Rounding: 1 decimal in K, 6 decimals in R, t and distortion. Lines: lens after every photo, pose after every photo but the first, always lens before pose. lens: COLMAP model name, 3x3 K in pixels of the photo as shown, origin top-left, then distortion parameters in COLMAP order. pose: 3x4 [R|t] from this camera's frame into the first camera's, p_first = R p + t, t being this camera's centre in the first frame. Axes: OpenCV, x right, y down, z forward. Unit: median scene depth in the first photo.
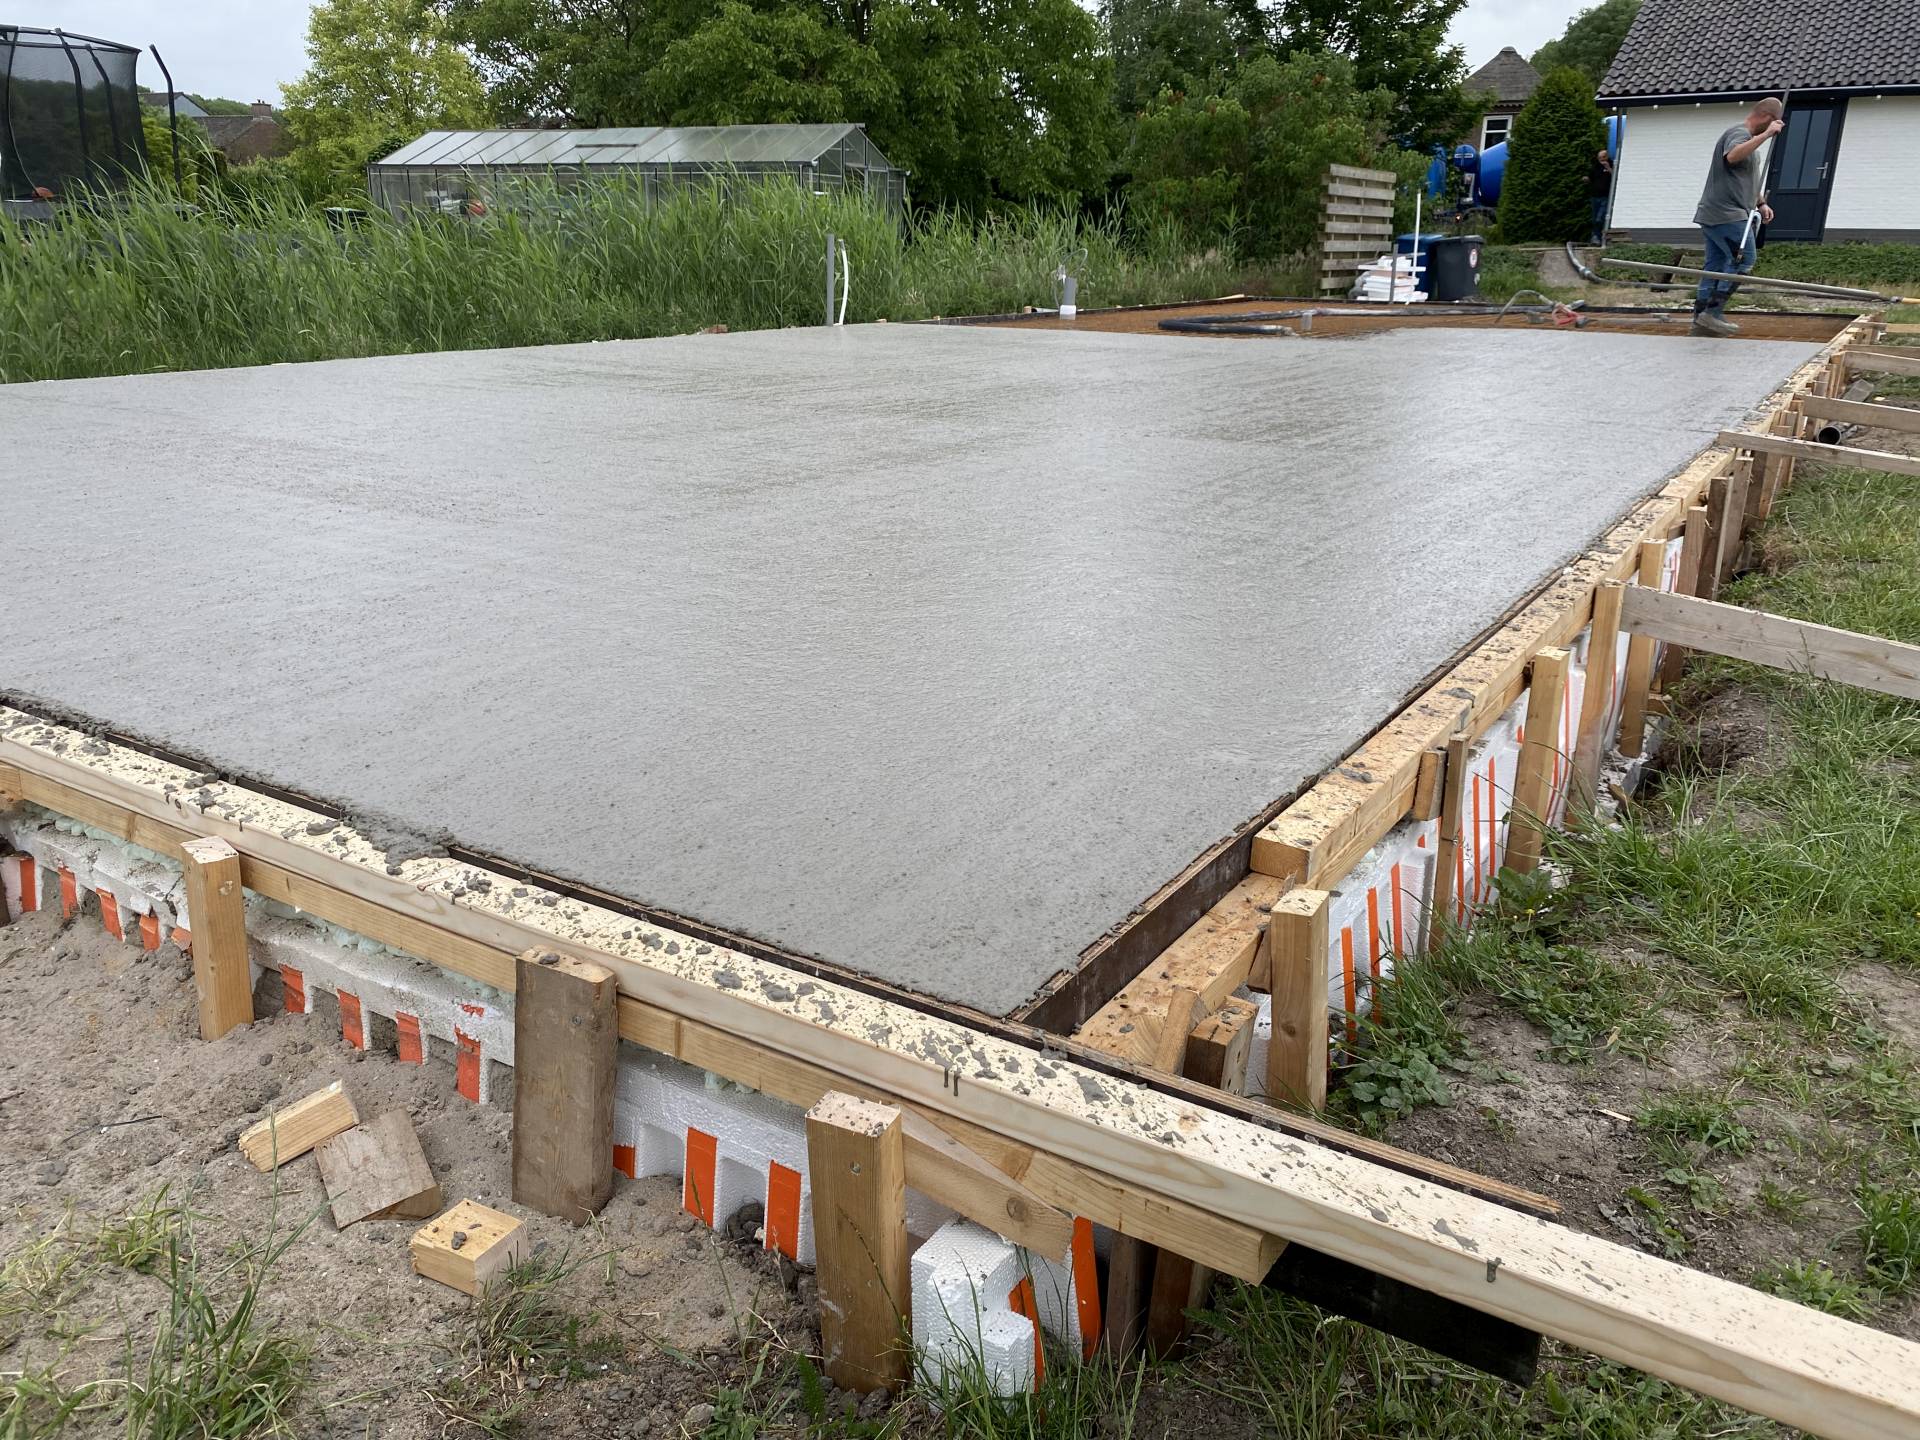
lens RADIAL K [[1467.9, 0, 960.0], [0, 1467.9, 720.0], [0, 0, 1]] dist [-0.001245, -0.007257]
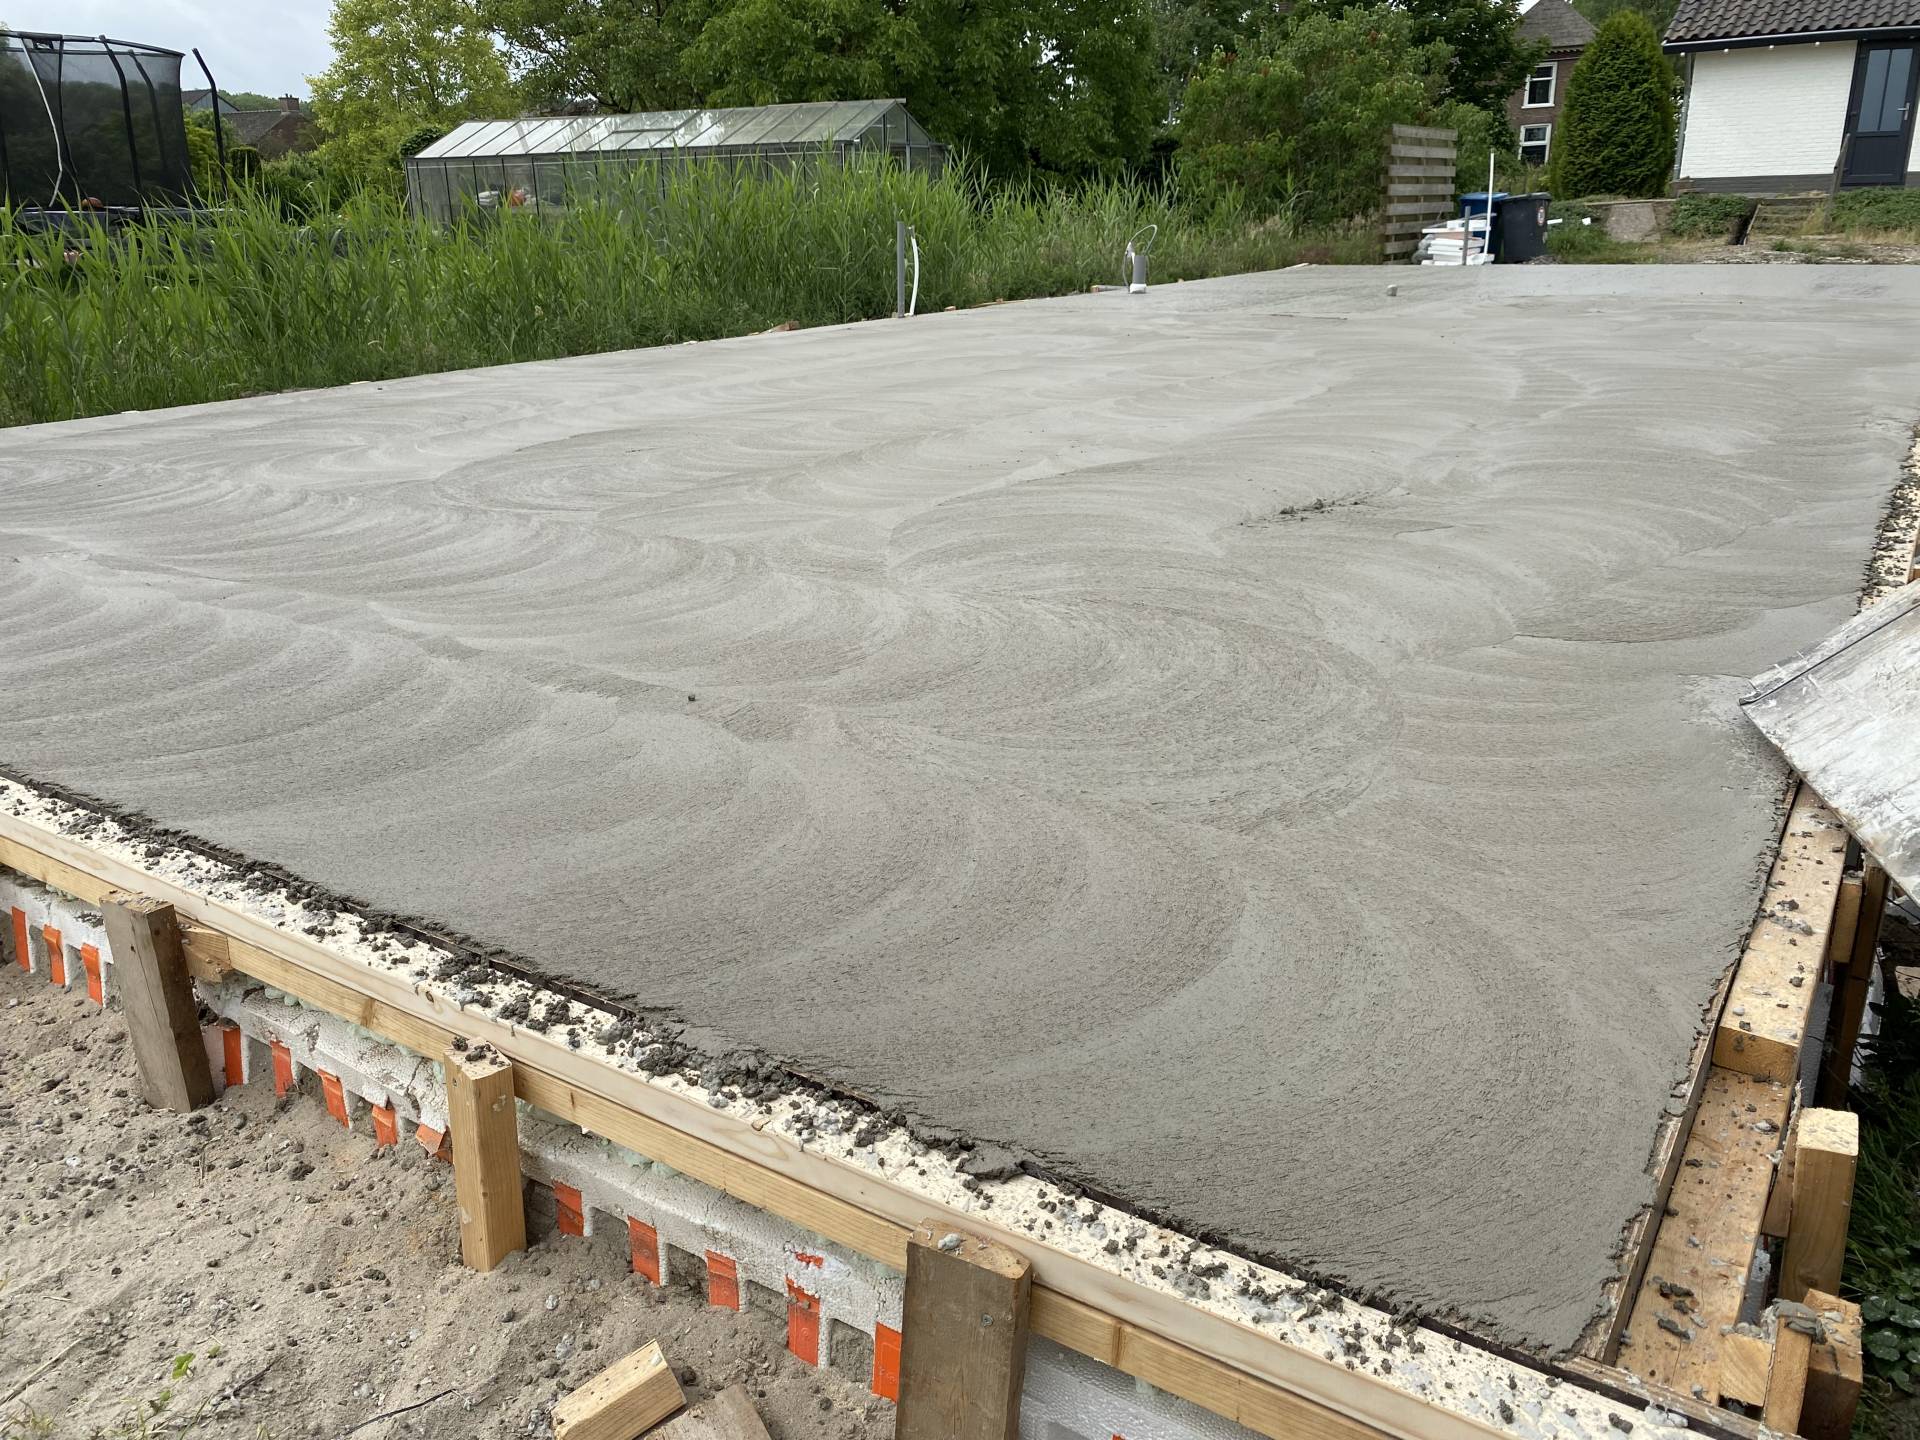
lens RADIAL K [[1497.2, 0, 968.2], [0, 1497.2, 722.4], [0, 0, 1]] dist [0.000153, -0.004029]
pose [[0.999228, -0.022757, -0.032033, -0.164213], [0.023098, 0.999680, 0.010319, -0.098248], [0.031788, -0.011051, 0.999434, 0.108658]]
